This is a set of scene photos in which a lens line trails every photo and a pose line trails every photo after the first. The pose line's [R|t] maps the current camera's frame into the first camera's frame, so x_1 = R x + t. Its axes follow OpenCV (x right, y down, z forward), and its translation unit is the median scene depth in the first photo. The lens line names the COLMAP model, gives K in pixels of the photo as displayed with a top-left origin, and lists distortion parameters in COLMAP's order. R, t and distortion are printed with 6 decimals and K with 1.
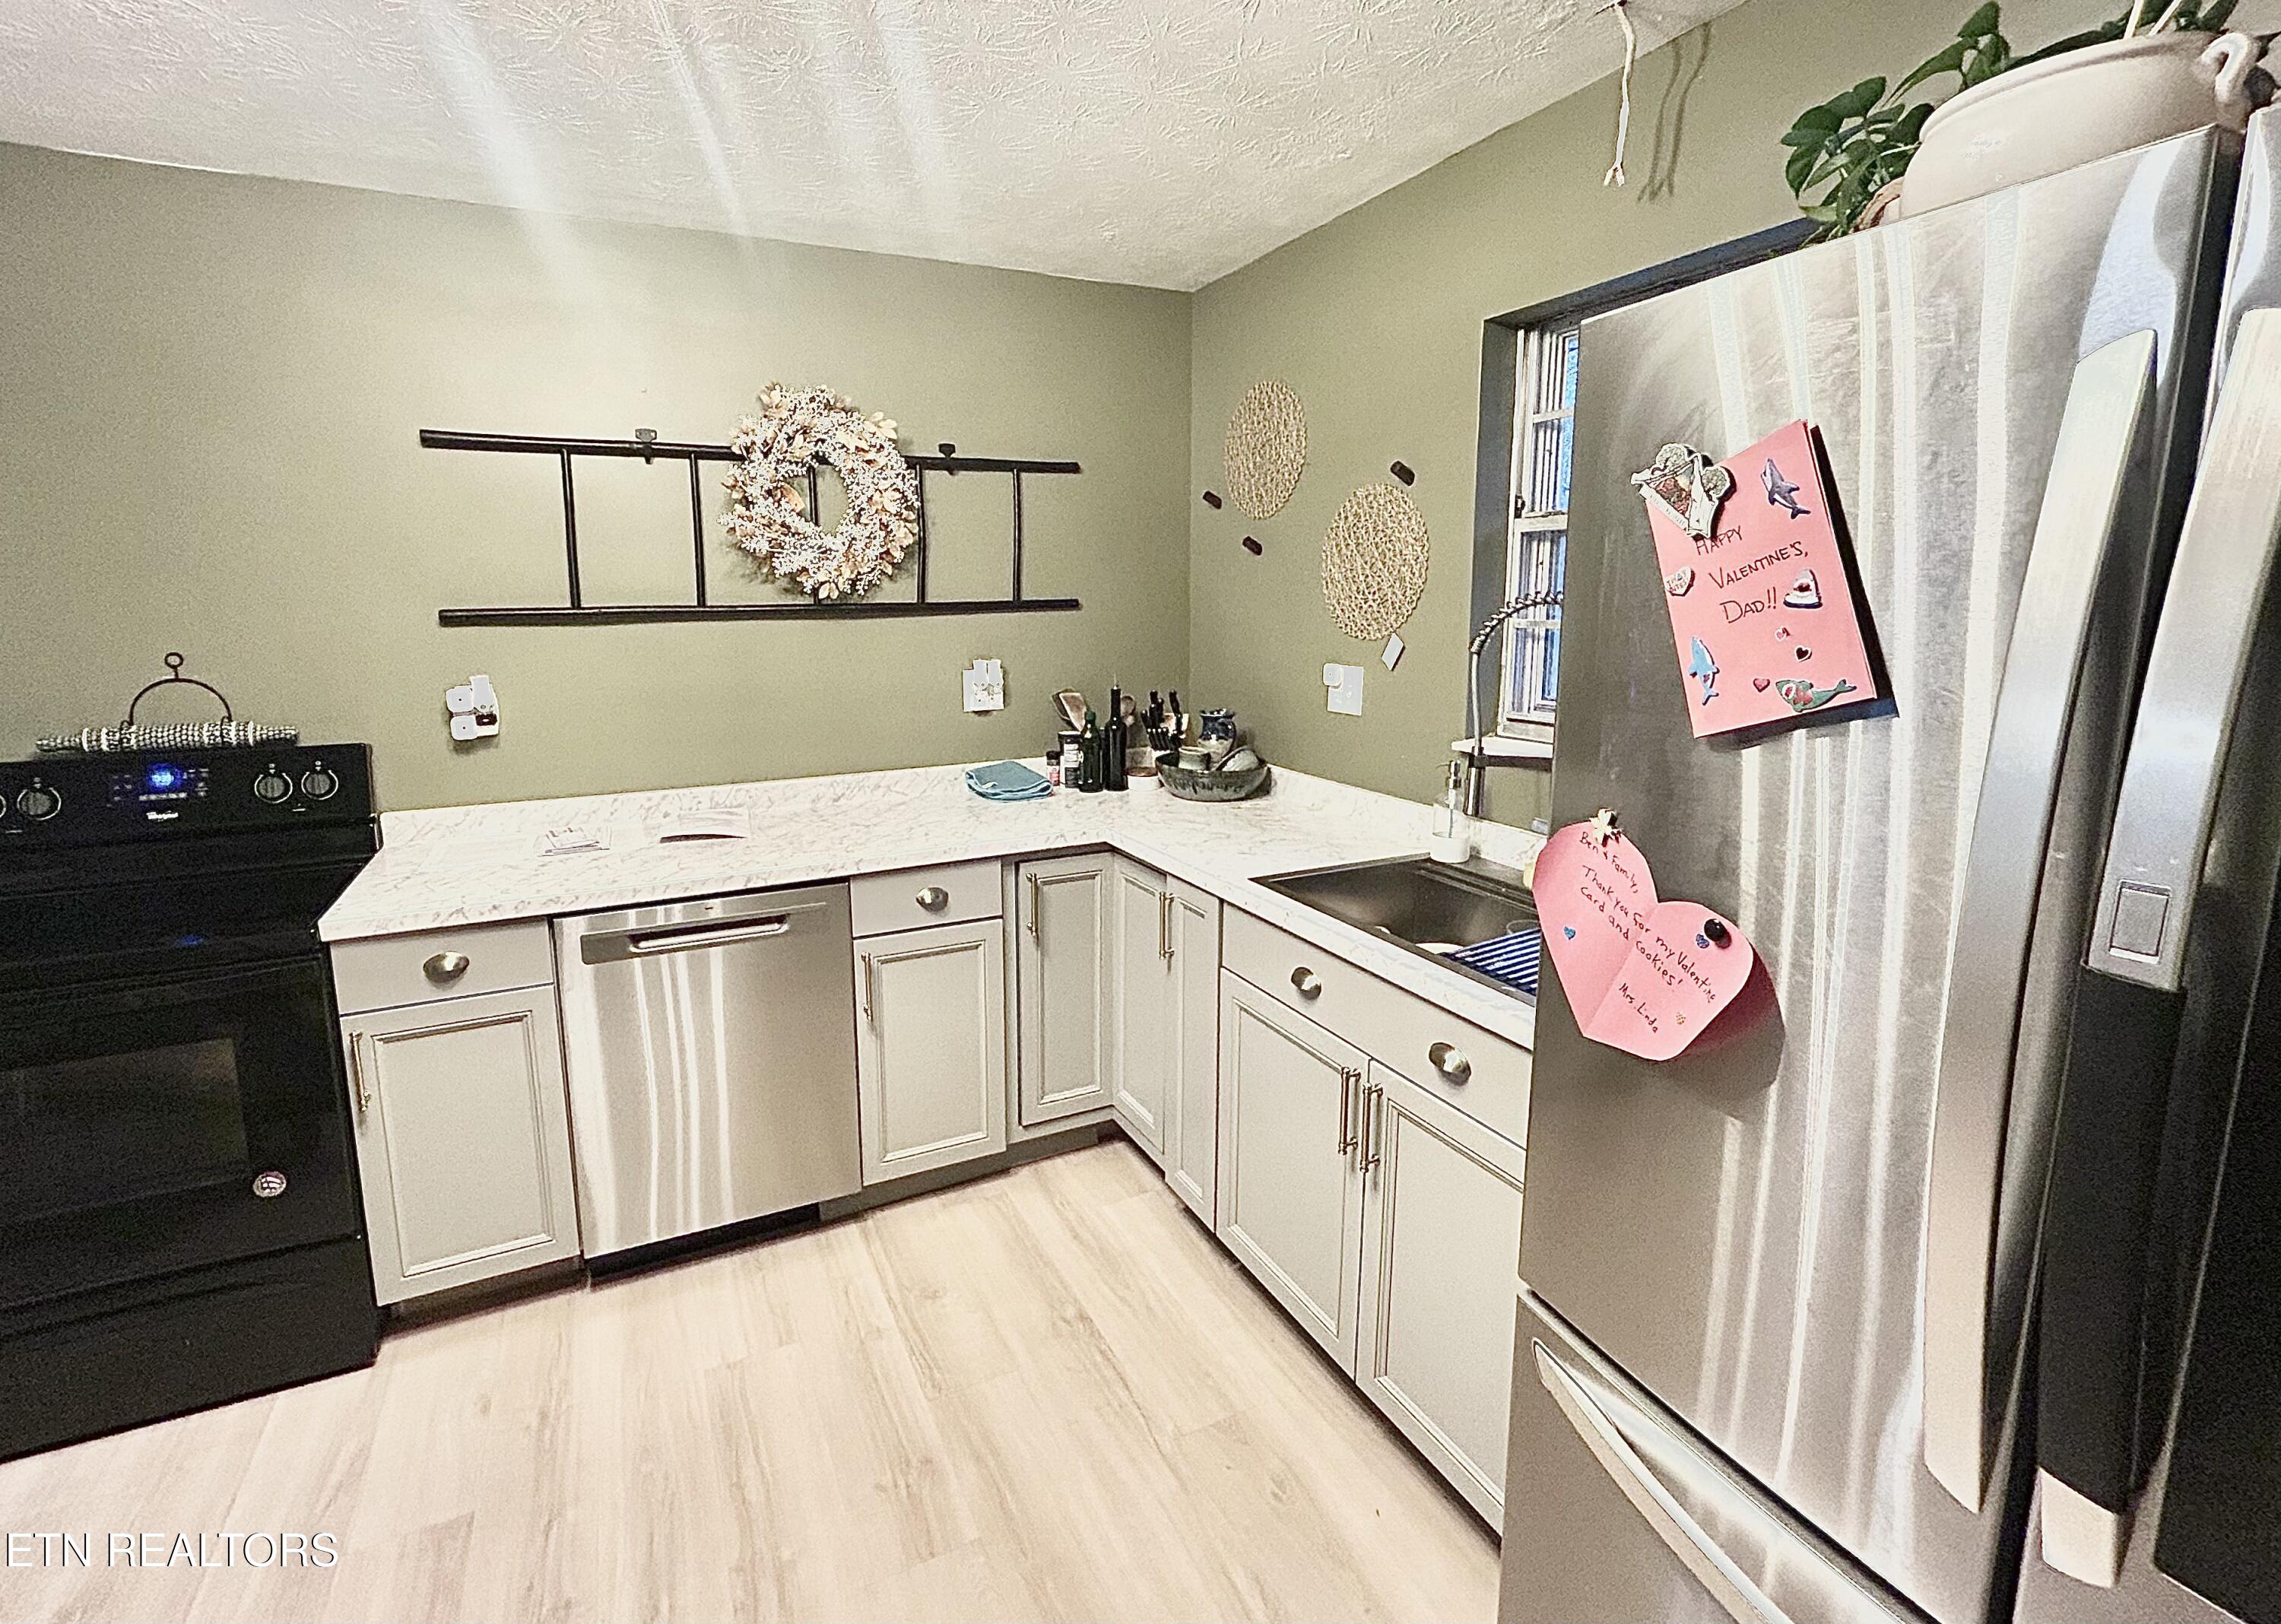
lens RADIAL K [[1291.4, 0, 1140.5], [0, 1291.4, 812.0], [0, 0, 1]] dist [0.000980, -0.000447]
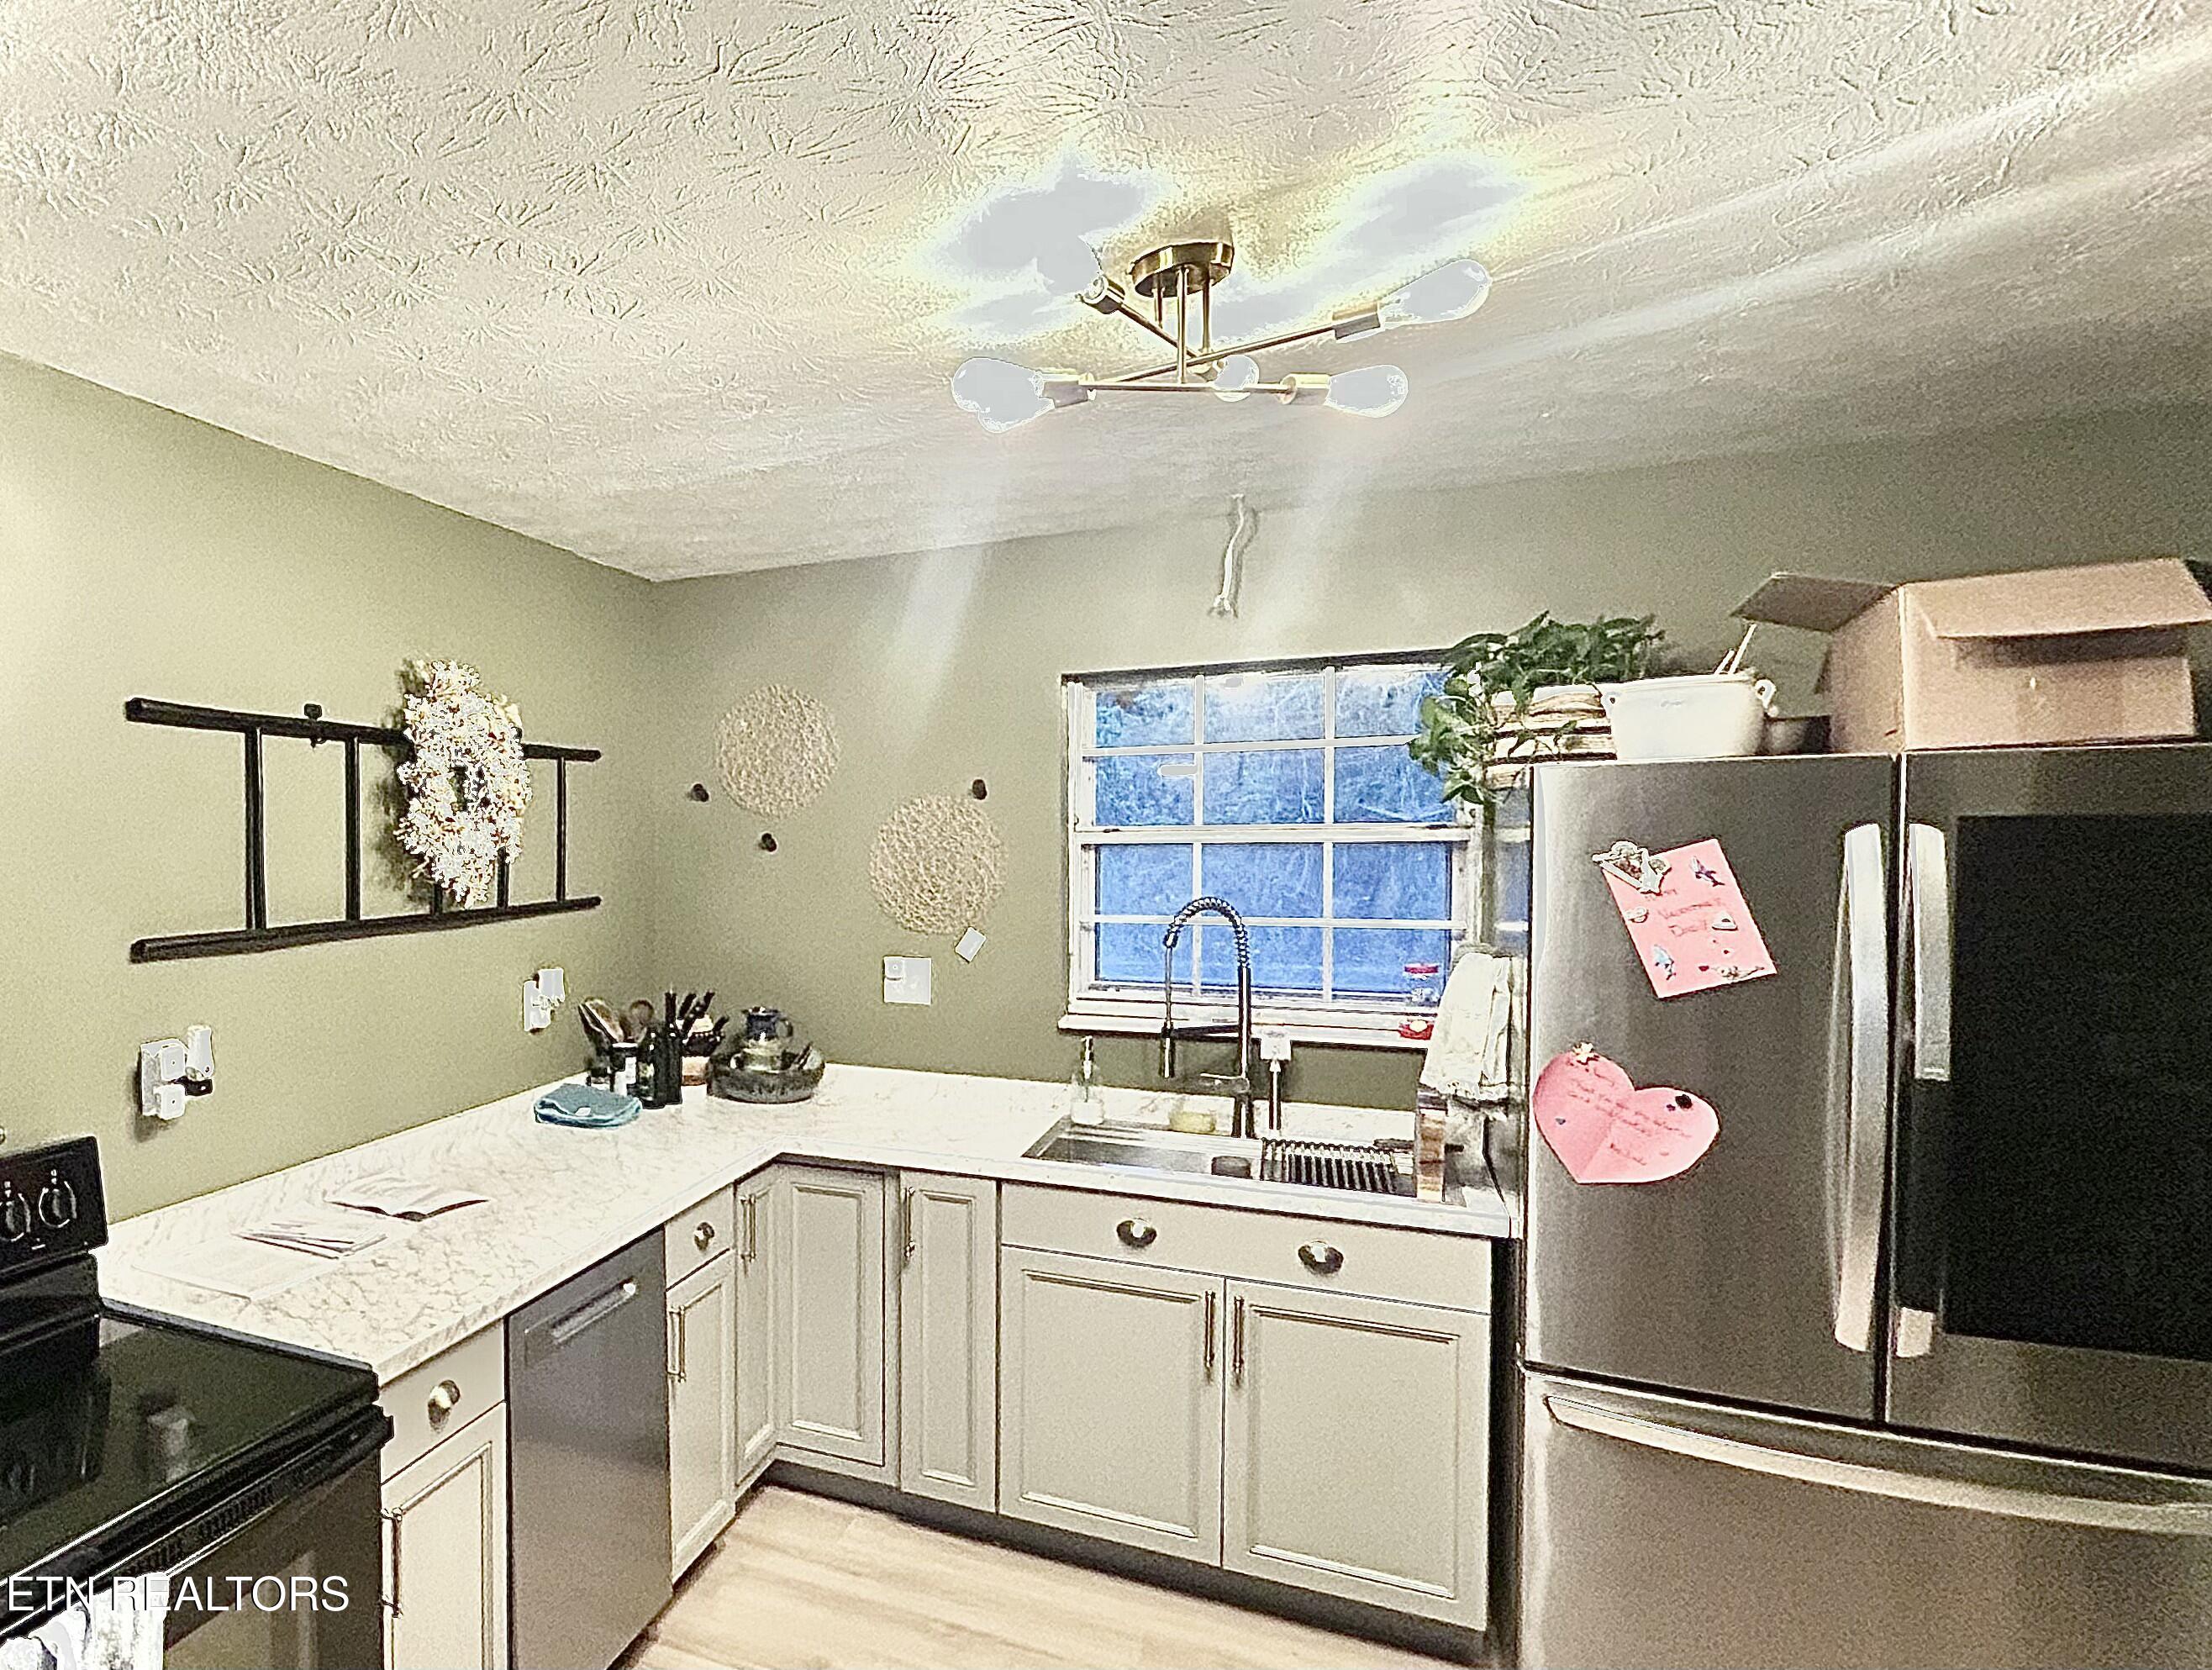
lens RADIAL K [[1512.7, 0, 1106.0], [0, 1512.7, 835.0], [0, 0, 1]] dist [-0.005601, 0.001142]
pose [[0.677588, 0.016113, 0.735265, -0.764755], [0.111741, 0.985897, -0.124581, -0.047134], [-0.726903, 0.166574, 0.666232, 0.037087]]
